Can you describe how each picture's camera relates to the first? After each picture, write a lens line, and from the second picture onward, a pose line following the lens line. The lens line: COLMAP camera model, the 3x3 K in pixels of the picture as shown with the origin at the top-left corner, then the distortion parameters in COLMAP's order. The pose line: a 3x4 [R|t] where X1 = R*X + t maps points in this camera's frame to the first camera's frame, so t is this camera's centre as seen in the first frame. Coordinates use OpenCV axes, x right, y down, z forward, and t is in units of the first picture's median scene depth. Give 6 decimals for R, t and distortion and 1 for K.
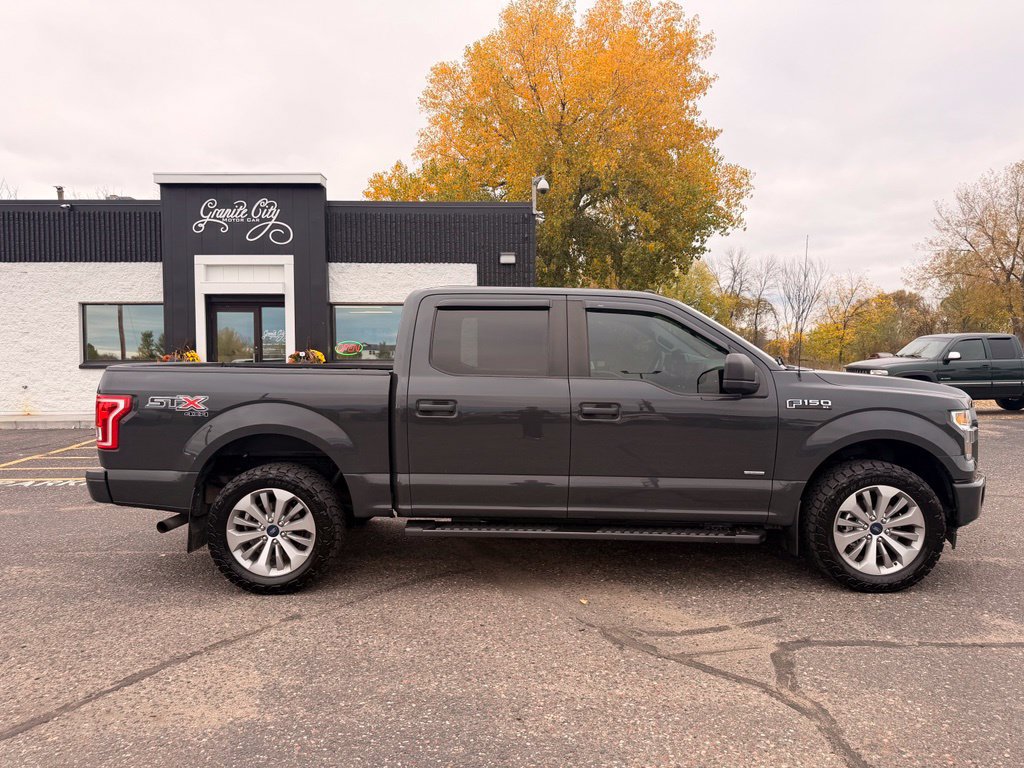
lens RADIAL K [[722.3, 0, 512.0], [0, 722.3, 384.0], [0, 0, 1]] dist [0.059755, -0.079412]
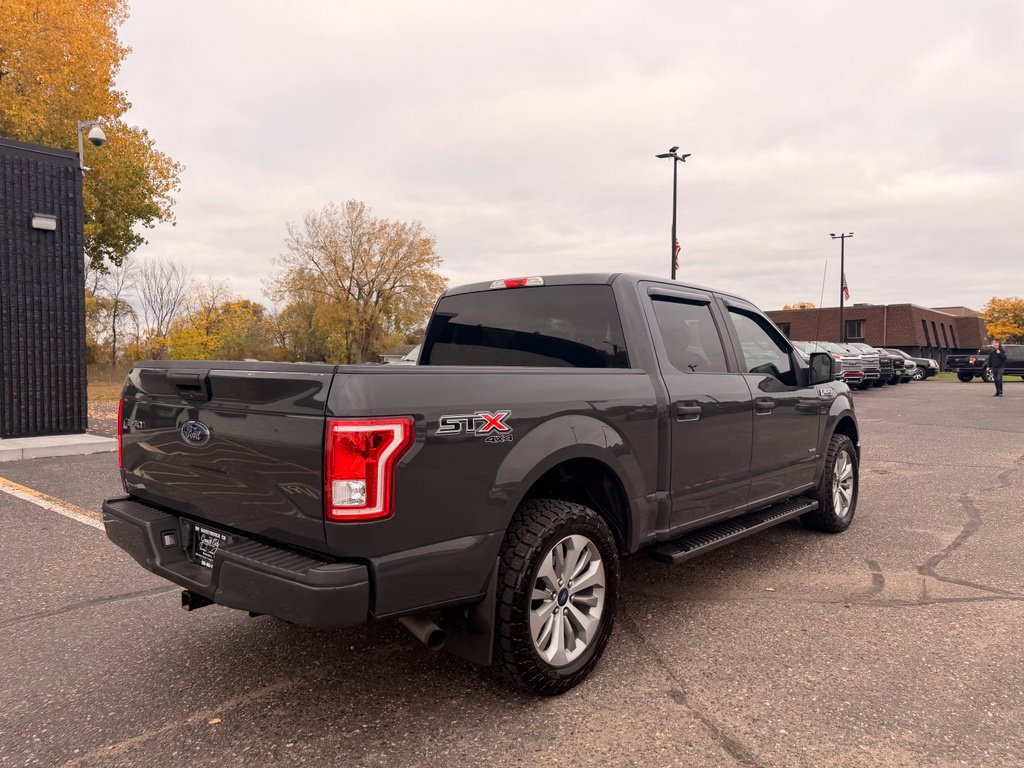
lens RADIAL K [[726.0, 0, 522.4], [0, 726.0, 369.8], [0, 0, 1]] dist [0.005570, 0.003231]
pose [[0.634424, -0.006470, 0.772958, -0.271907], [0.028185, 0.999494, -0.014767, -0.002675], [-0.772471, 0.031154, 0.634285, 0.176508]]
